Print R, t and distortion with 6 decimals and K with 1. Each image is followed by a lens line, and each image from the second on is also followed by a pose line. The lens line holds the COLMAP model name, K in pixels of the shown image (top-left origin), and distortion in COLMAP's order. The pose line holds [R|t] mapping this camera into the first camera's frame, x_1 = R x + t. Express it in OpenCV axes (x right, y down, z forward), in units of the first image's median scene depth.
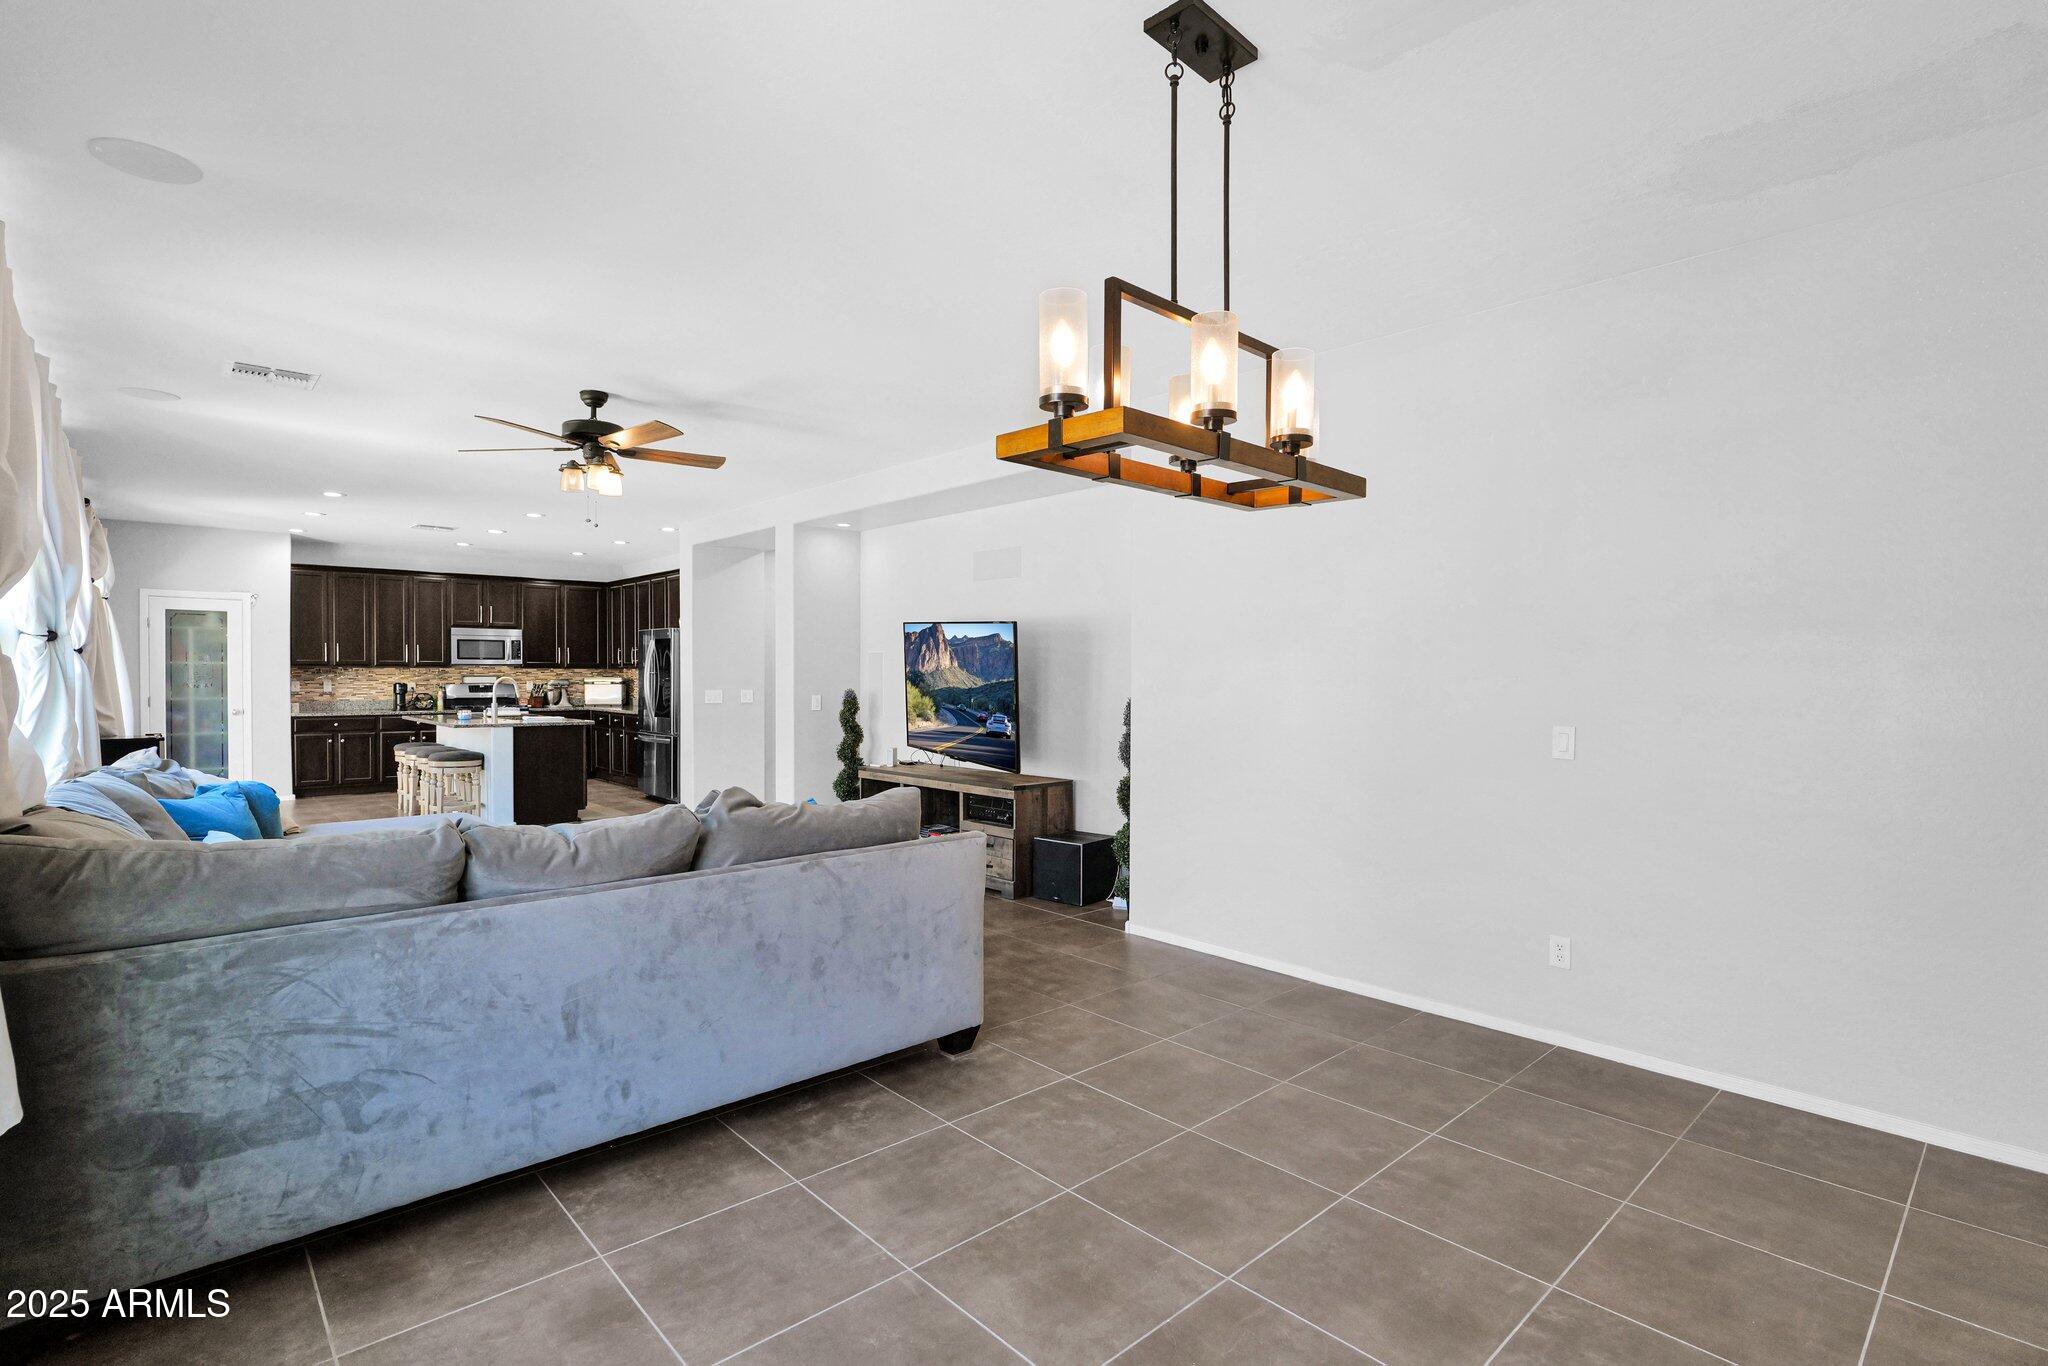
lens RADIAL K [[960.7, 0, 1016.4], [0, 960.7, 687.3], [0, 0, 1]] dist [-0.021488, 0.003812]
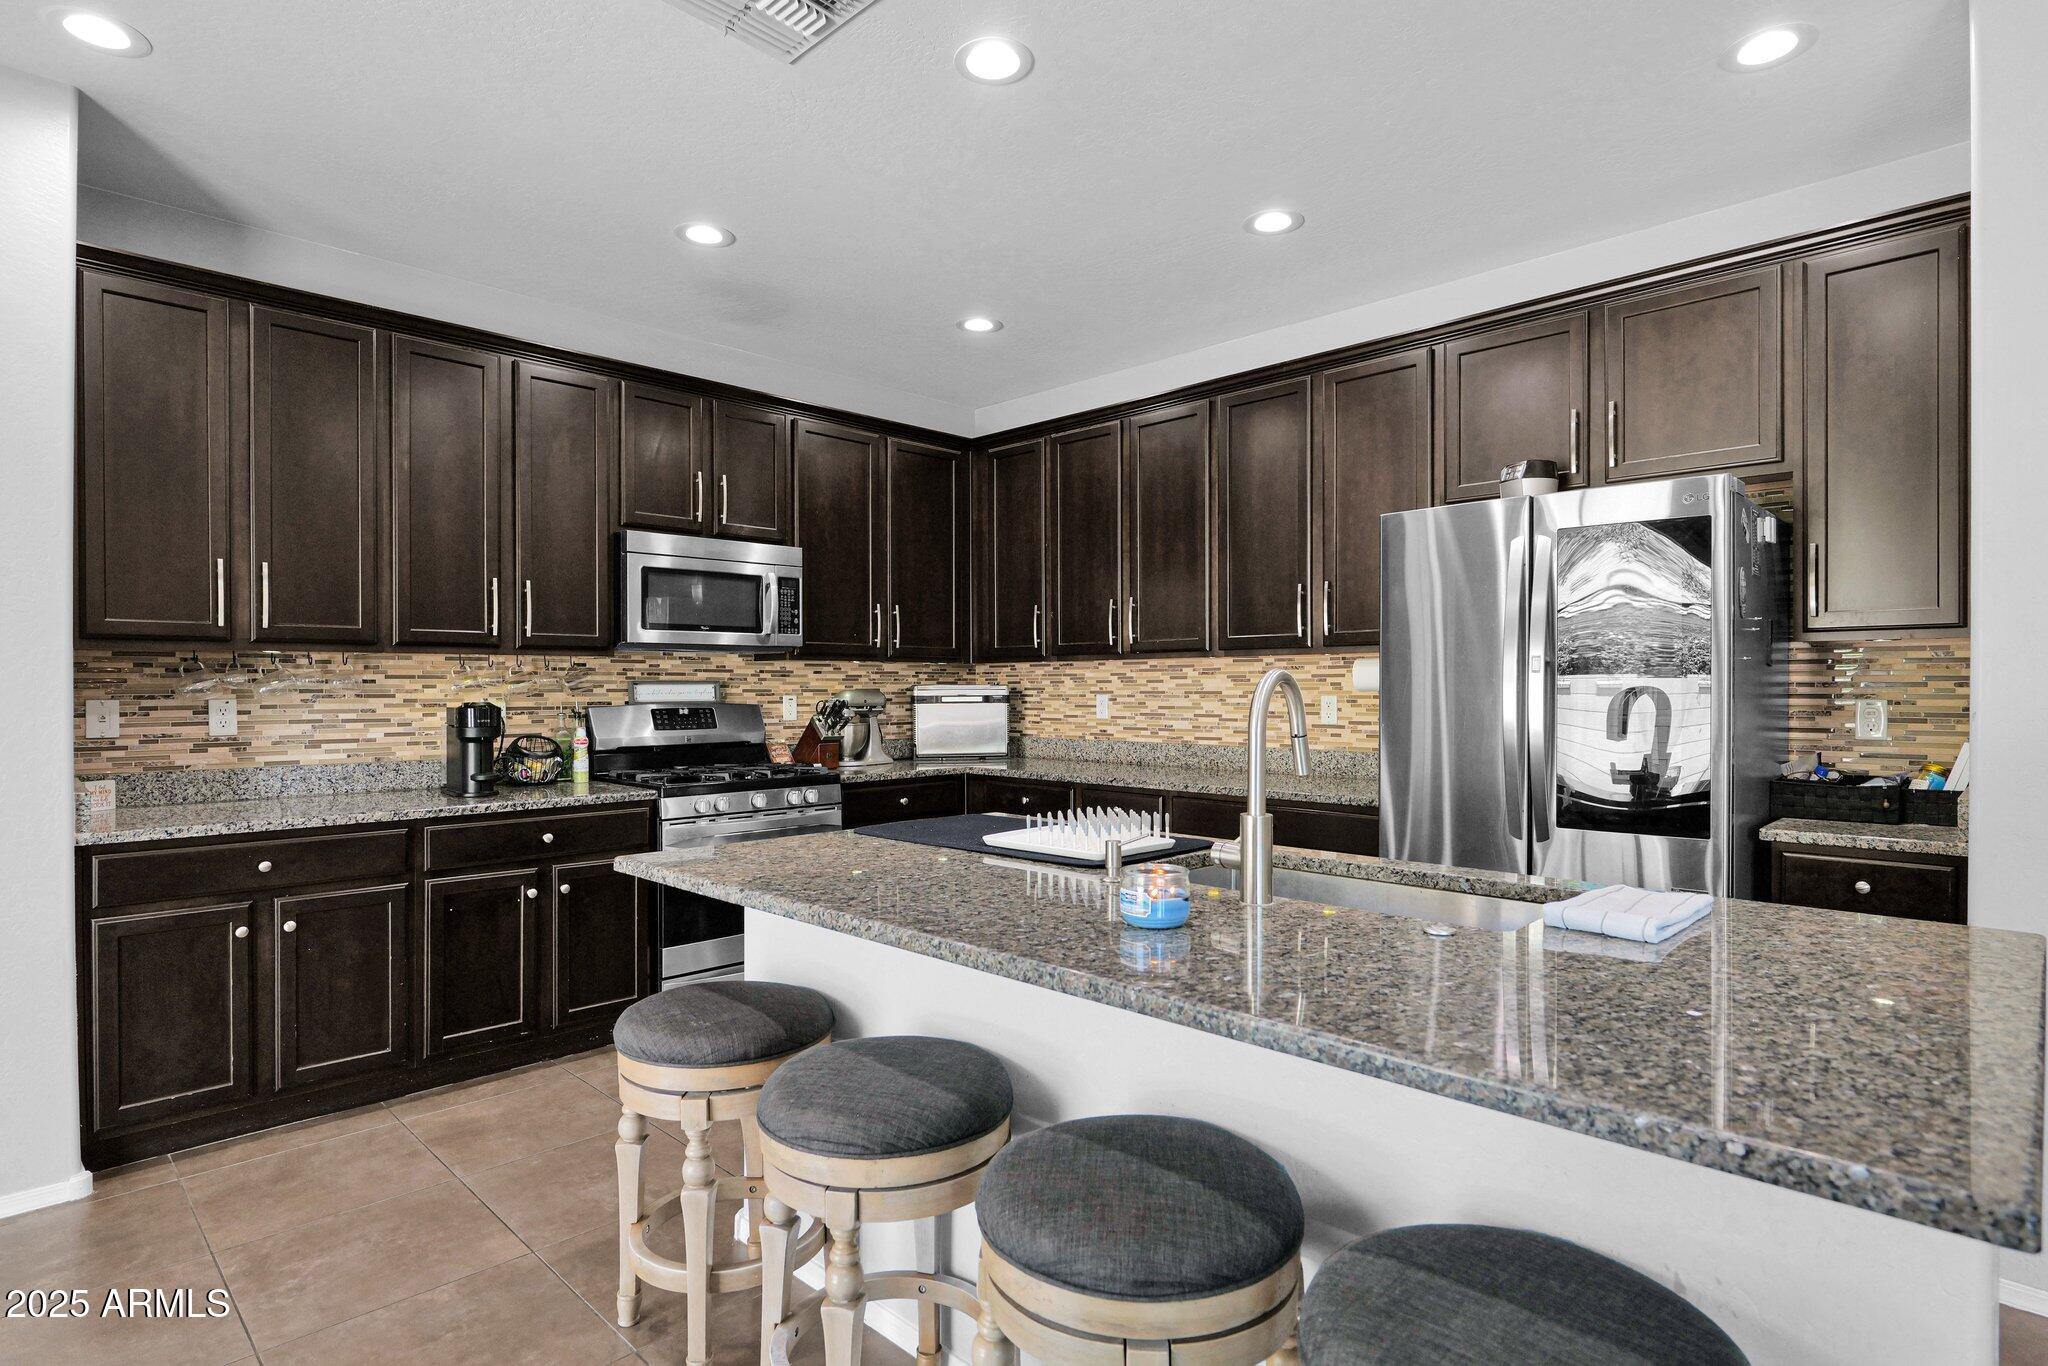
lens RADIAL K [[1056.5, 0, 1024.1], [0, 1056.5, 689.0], [0, 0, 1]] dist [-0.000294, 0.000547]
pose [[0.998567, -0.006789, 0.053084, -0.514285], [0.007514, 0.999881, -0.013468, -0.003401], [-0.052987, 0.013848, 0.998499, 0.688226]]
